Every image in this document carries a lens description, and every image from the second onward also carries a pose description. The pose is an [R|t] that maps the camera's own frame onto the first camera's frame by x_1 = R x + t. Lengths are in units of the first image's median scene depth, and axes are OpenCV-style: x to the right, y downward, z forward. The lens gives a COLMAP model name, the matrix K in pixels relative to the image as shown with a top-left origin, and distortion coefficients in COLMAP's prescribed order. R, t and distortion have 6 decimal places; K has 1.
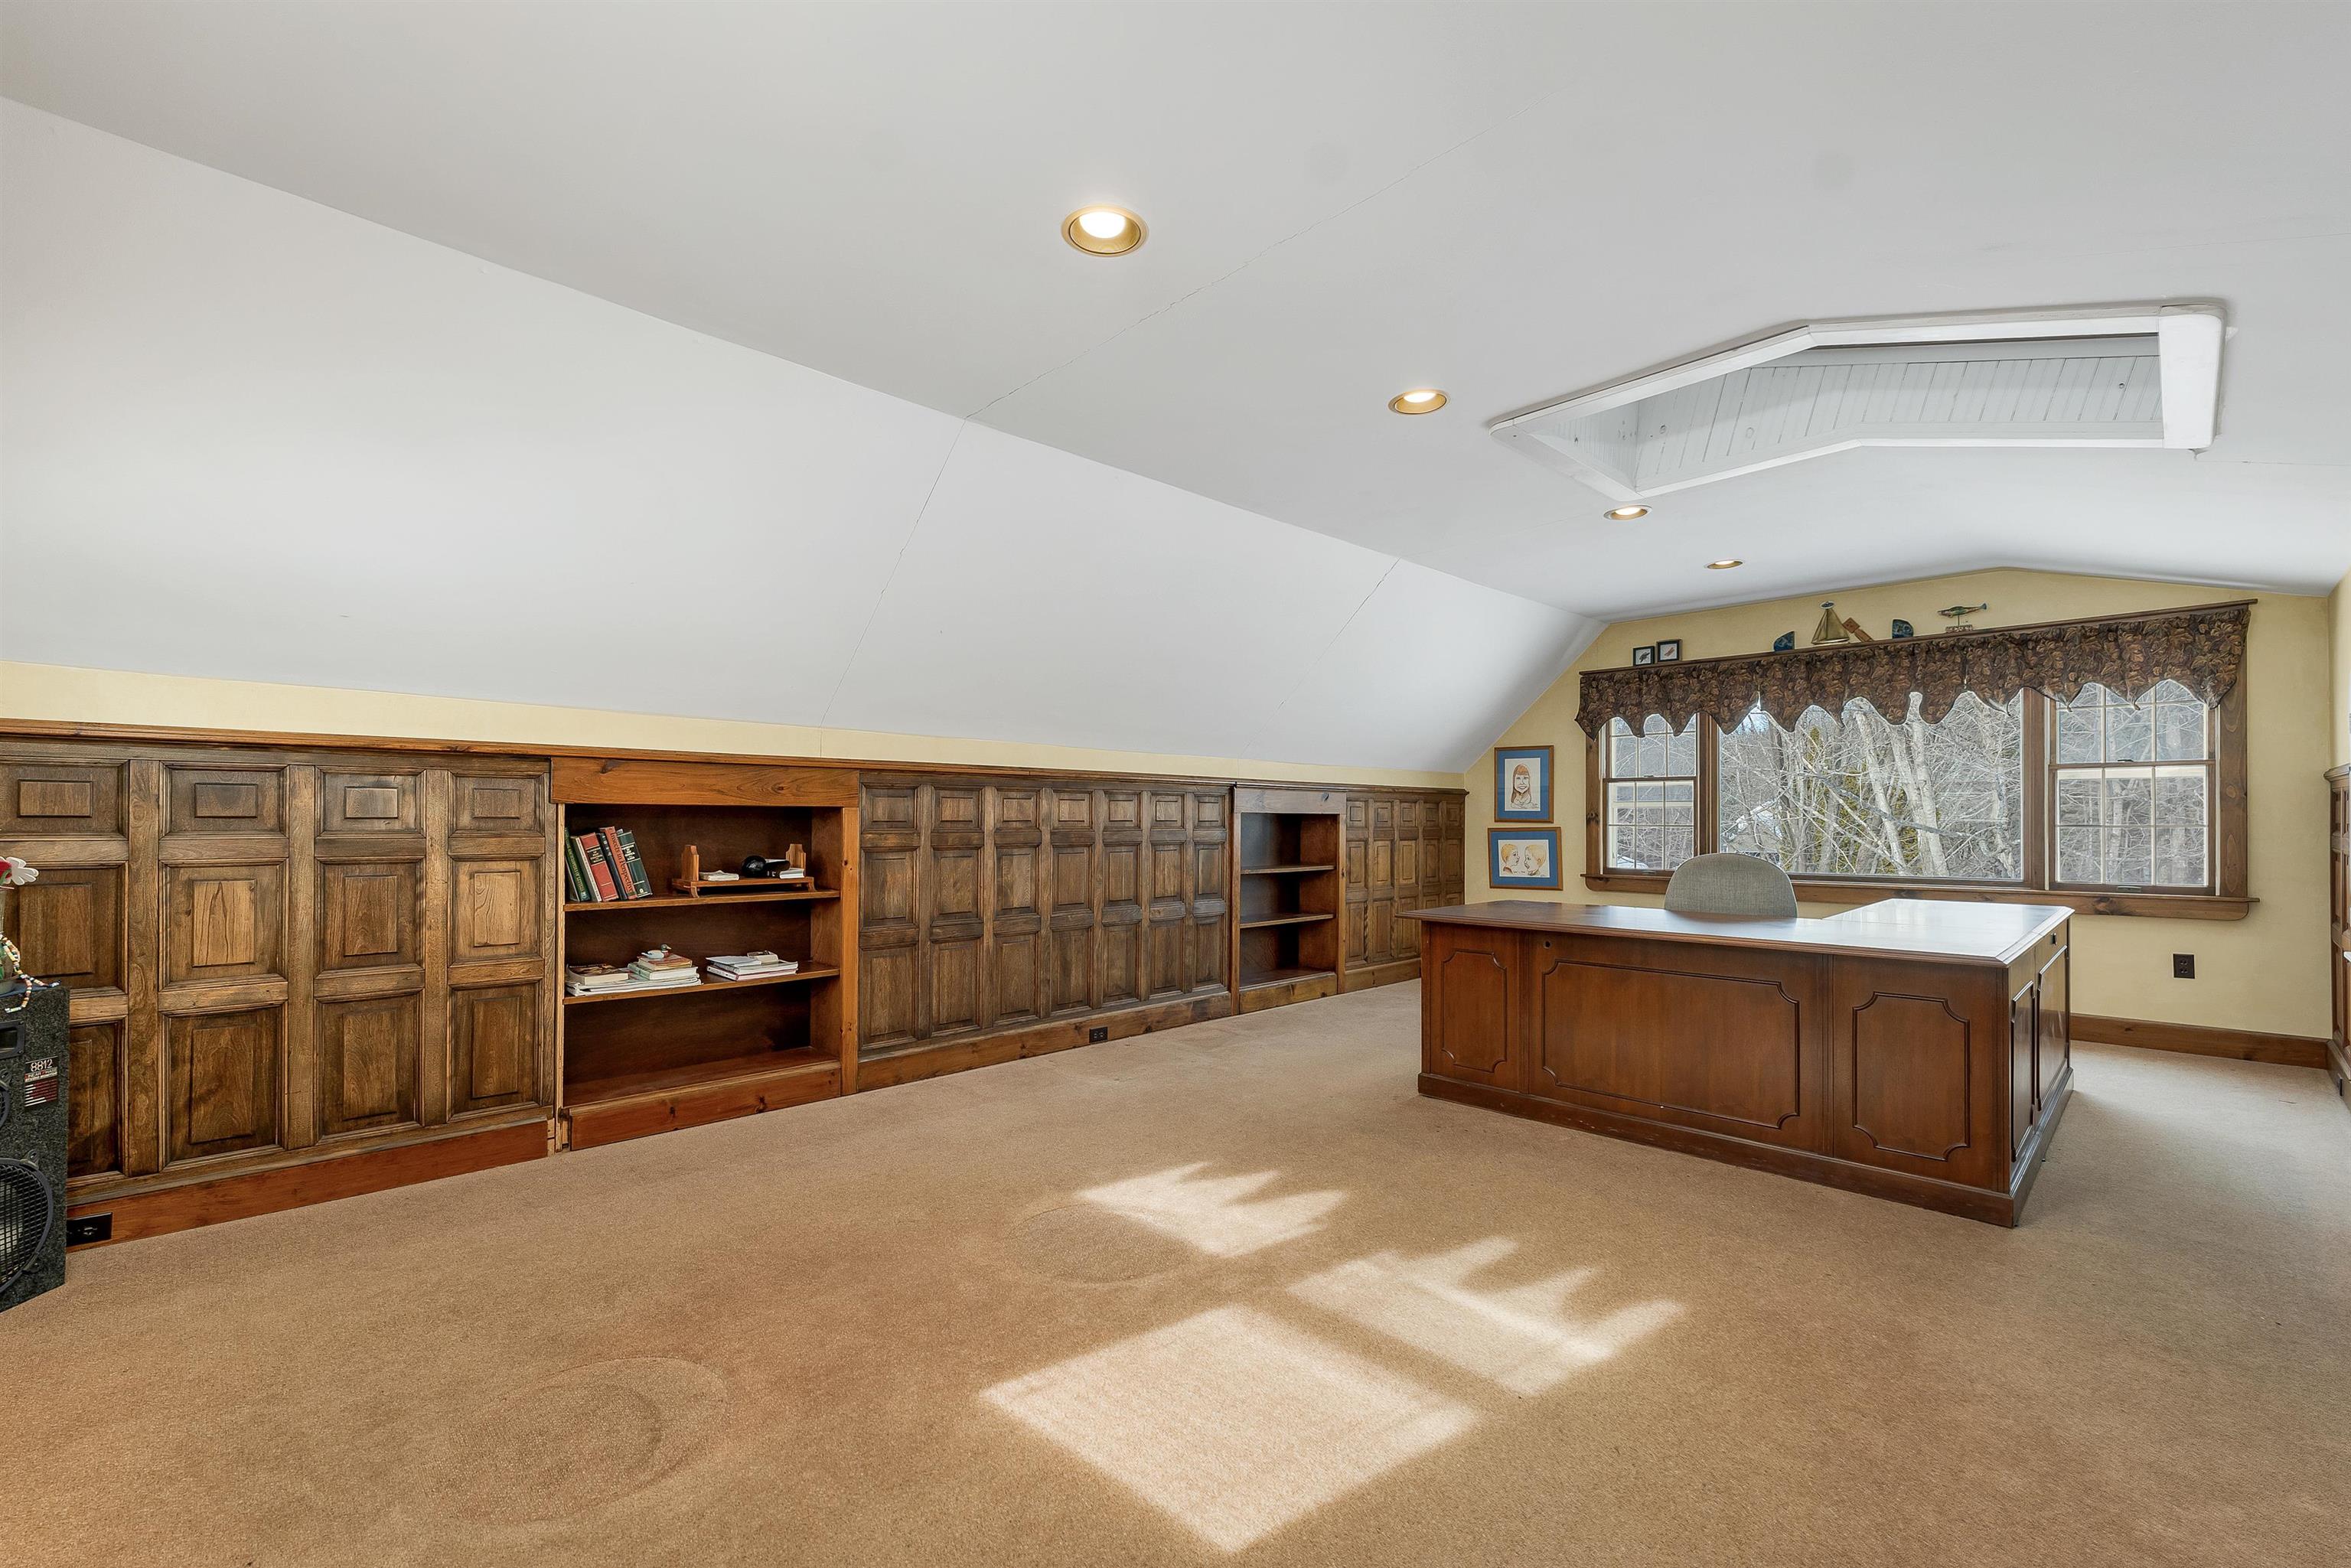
lens RADIAL K [[979.2, 0, 1171.6], [0, 979.2, 816.6], [0, 0, 1]] dist [-0.005156, -0.000214]
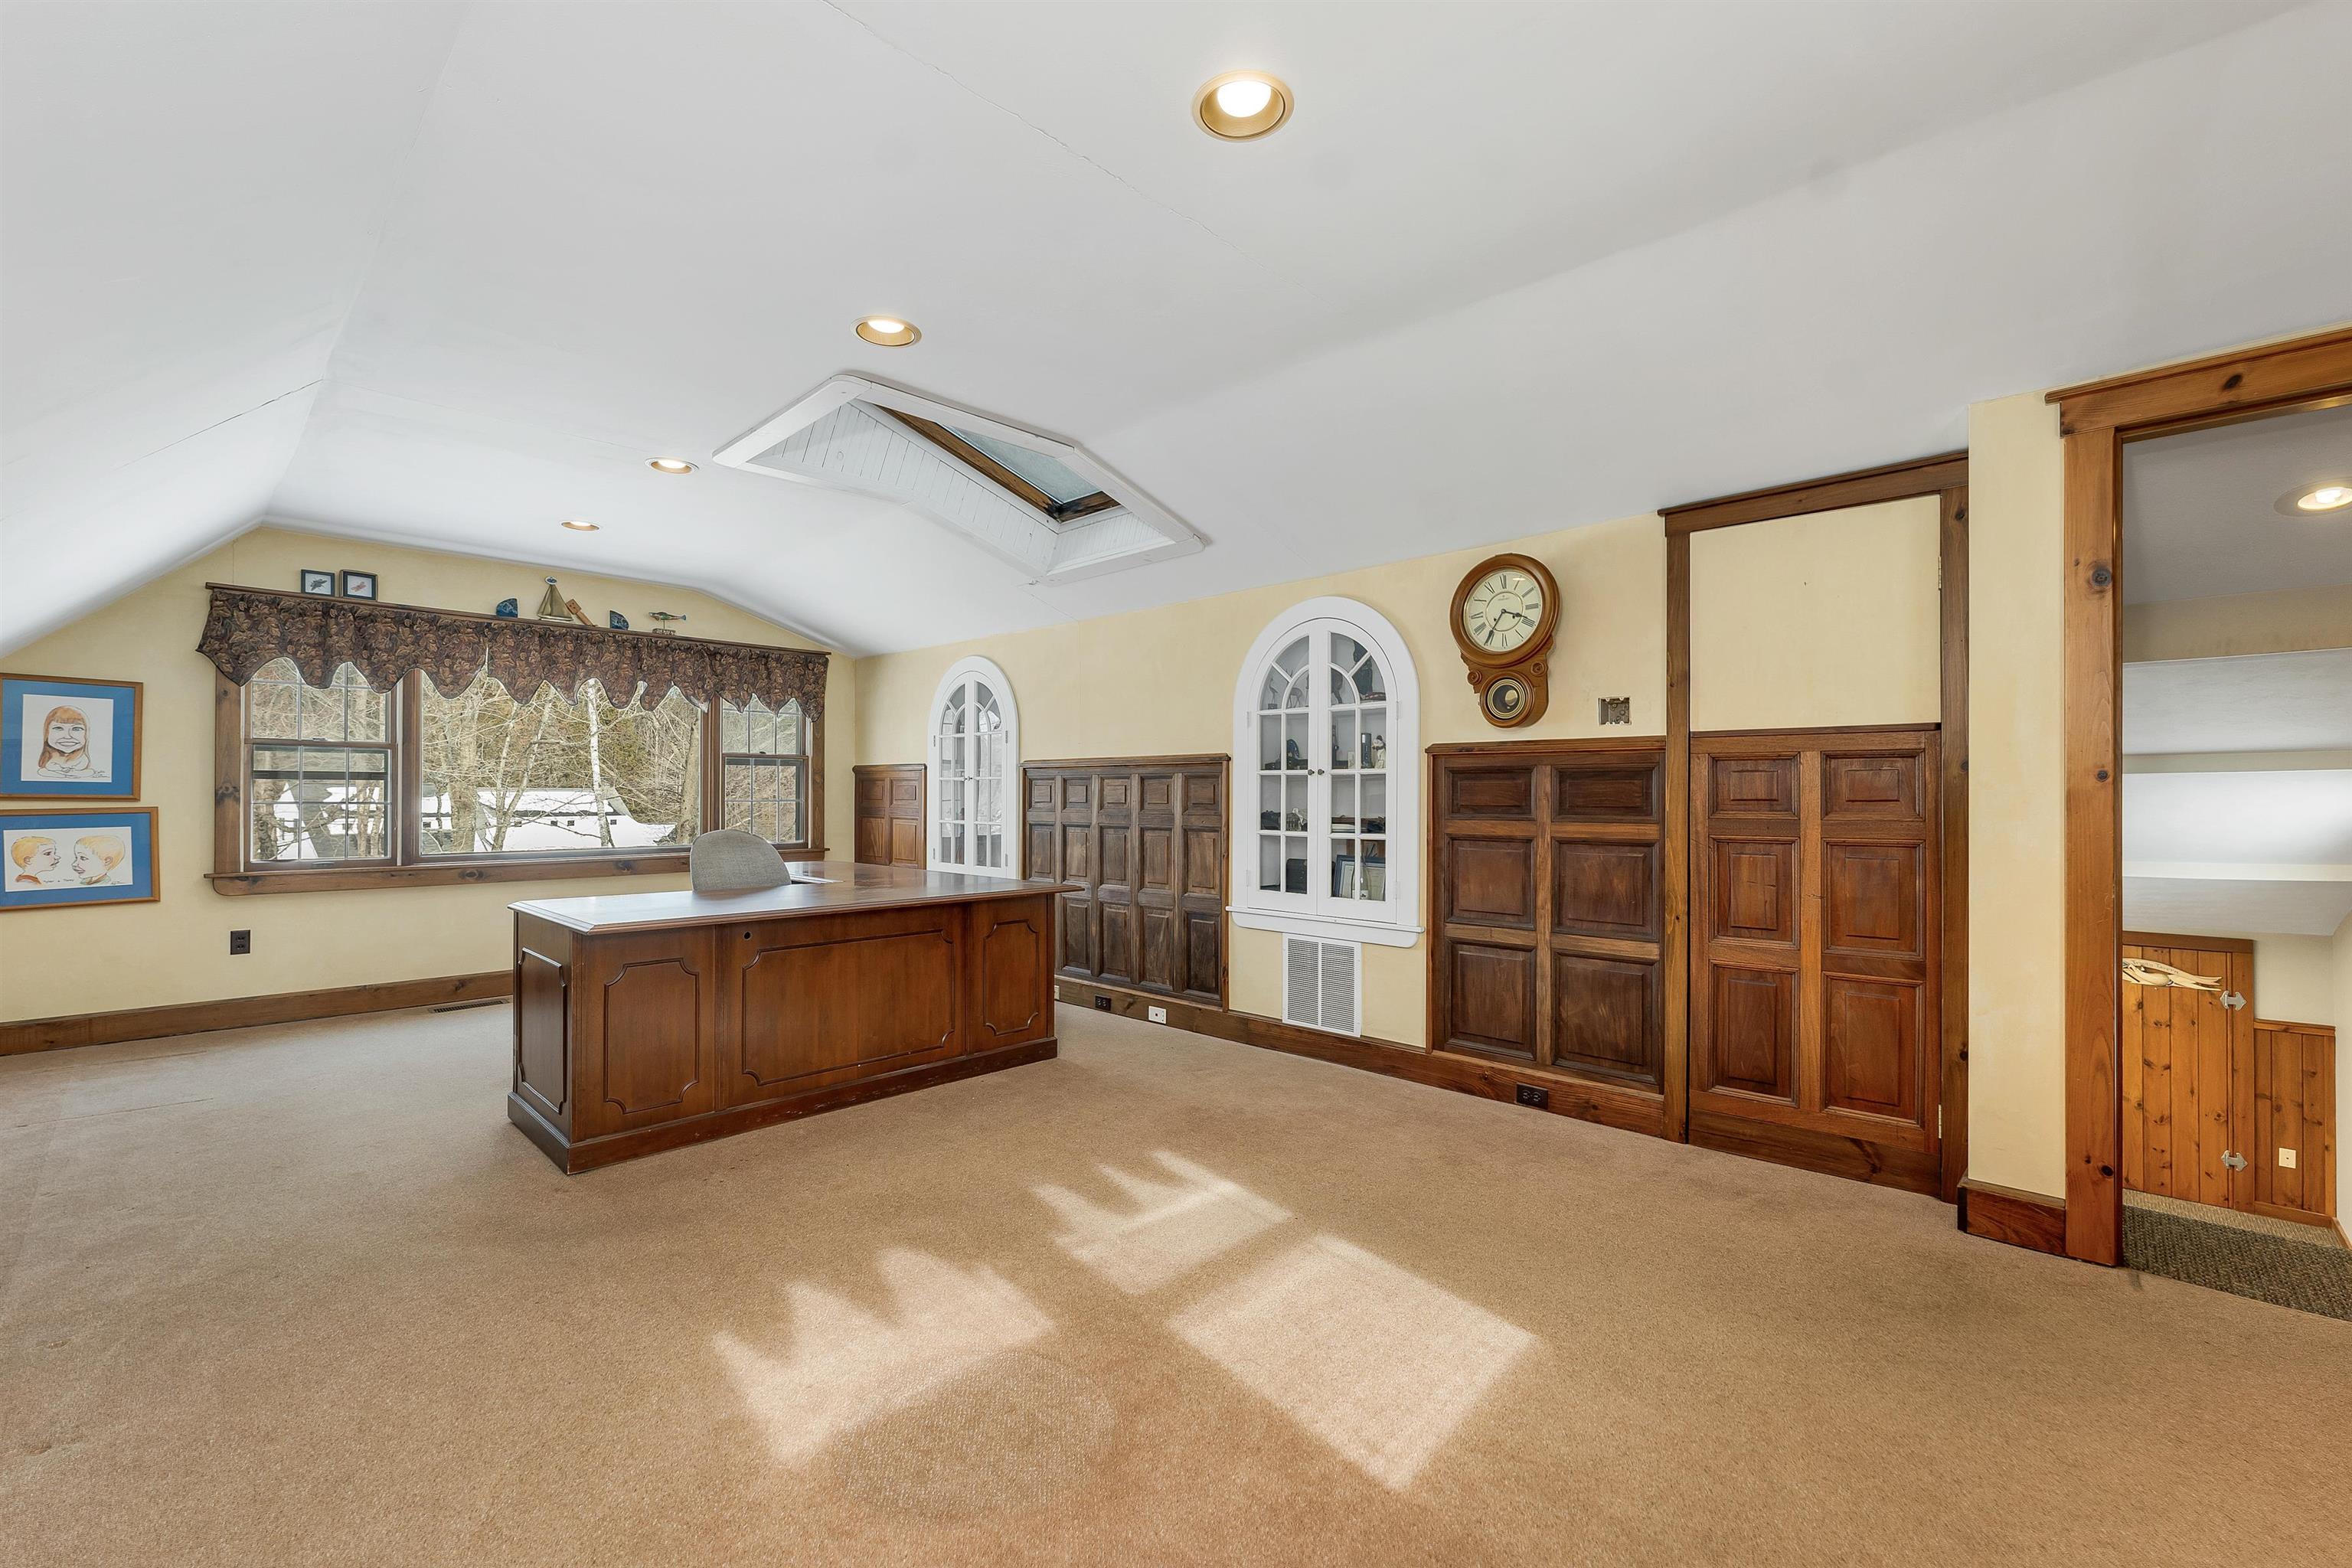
lens RADIAL K [[979.7, 0, 1168.7], [0, 979.7, 787.0], [0, 0, 1]] dist [-0.005156, -0.000214]
pose [[-0.016289, 0.012936, 0.999784, -0.328819], [-0.003582, 0.999909, -0.012996, 0.003510], [-0.999861, -0.003792, -0.016242, 0.389563]]
